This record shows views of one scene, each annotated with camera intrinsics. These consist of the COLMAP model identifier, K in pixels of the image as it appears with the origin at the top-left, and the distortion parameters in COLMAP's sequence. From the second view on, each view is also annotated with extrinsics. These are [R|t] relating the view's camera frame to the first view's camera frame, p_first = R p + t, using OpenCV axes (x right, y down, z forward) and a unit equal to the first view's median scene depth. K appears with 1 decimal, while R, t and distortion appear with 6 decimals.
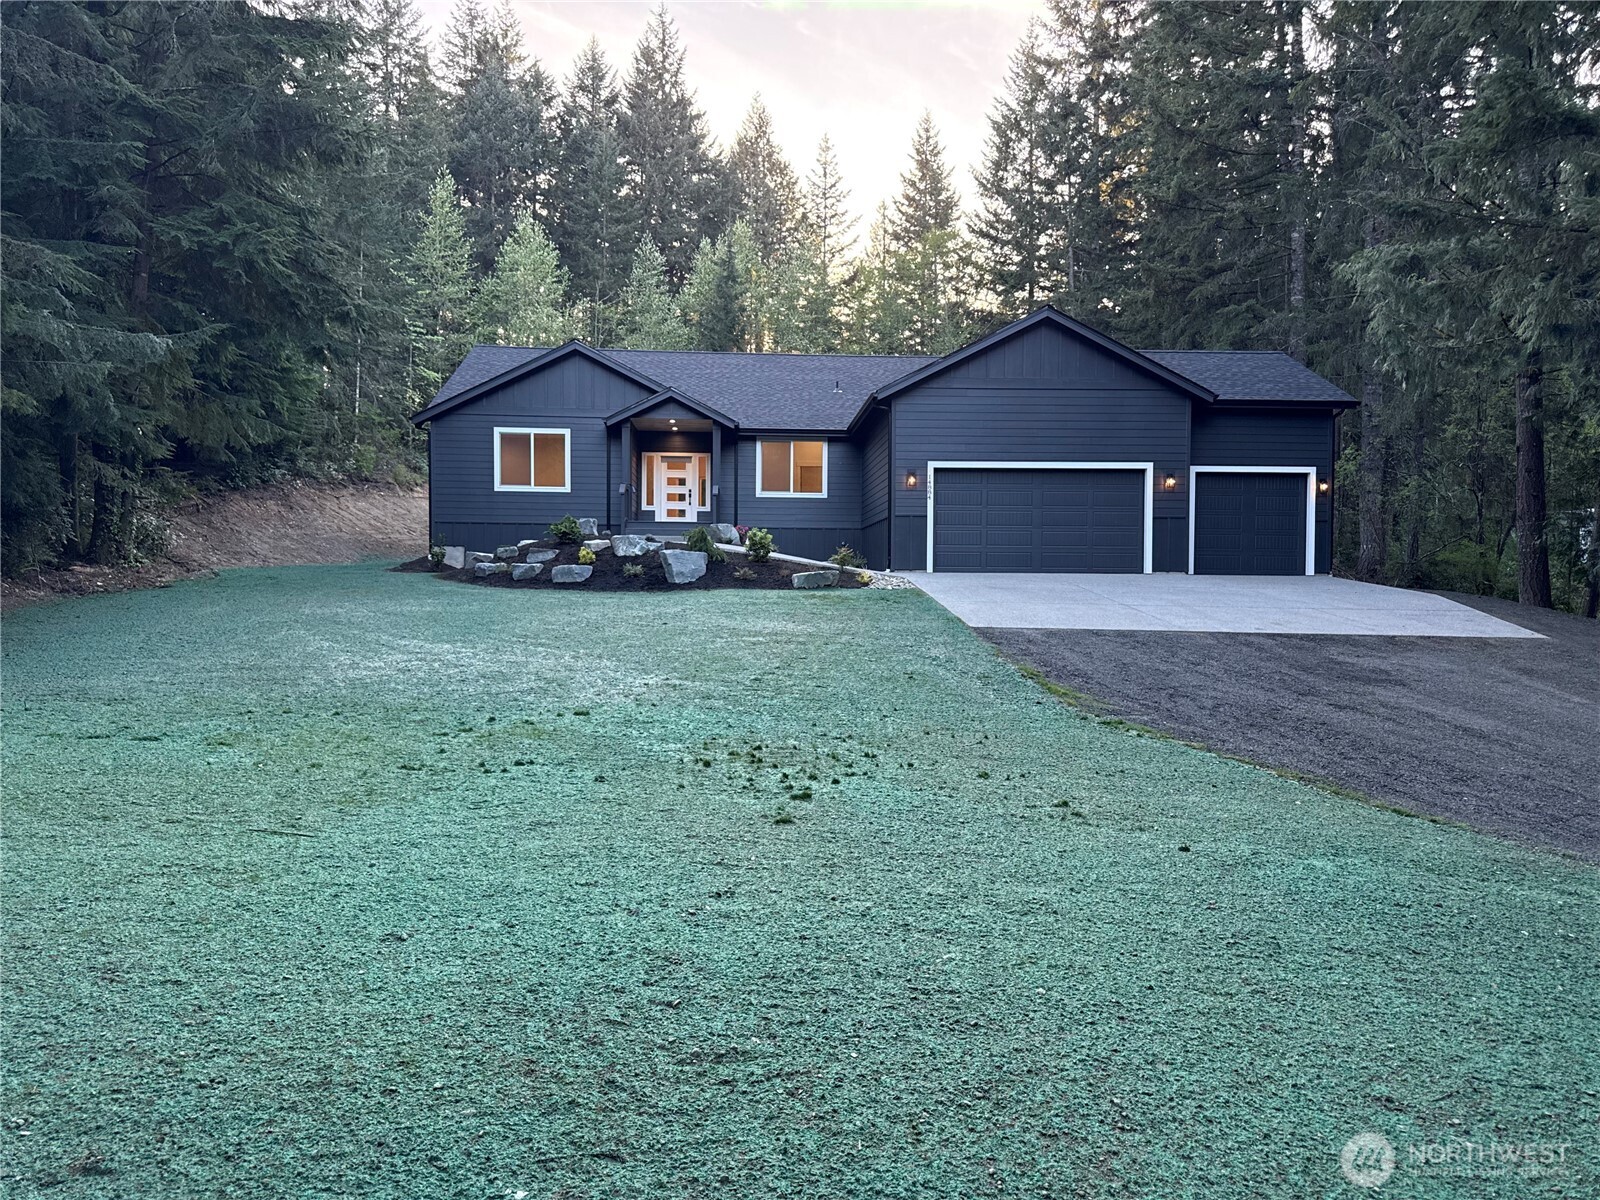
lens RADIAL K [[1128.5, 0, 798.3], [0, 1128.5, 598.4], [0, 0, 1]] dist [0.058656, -0.066095]
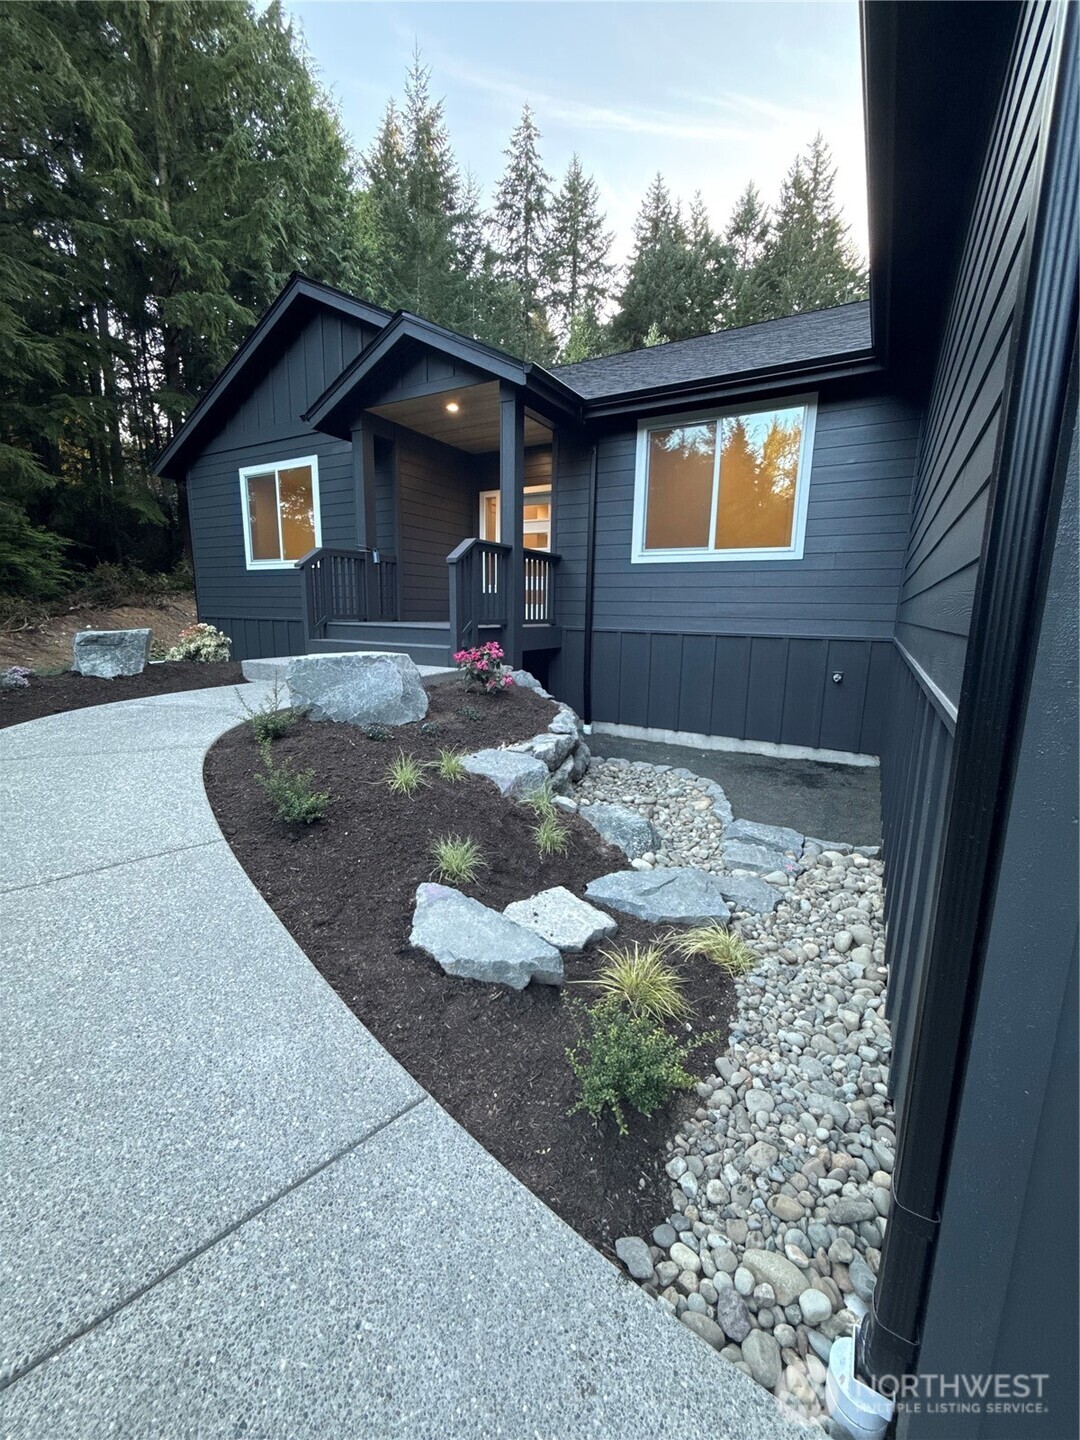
lens RADIAL K [[572.0, 0, 538.9], [0, 572.0, 718.8], [0, 0, 1]] dist [-0.007717, 0.002372]
pose [[0.835386, 0.108402, -0.538868, 0.034540], [-0.015616, 0.984645, 0.173869, -0.037819], [0.549442, -0.136833, 0.824251, 0.437115]]
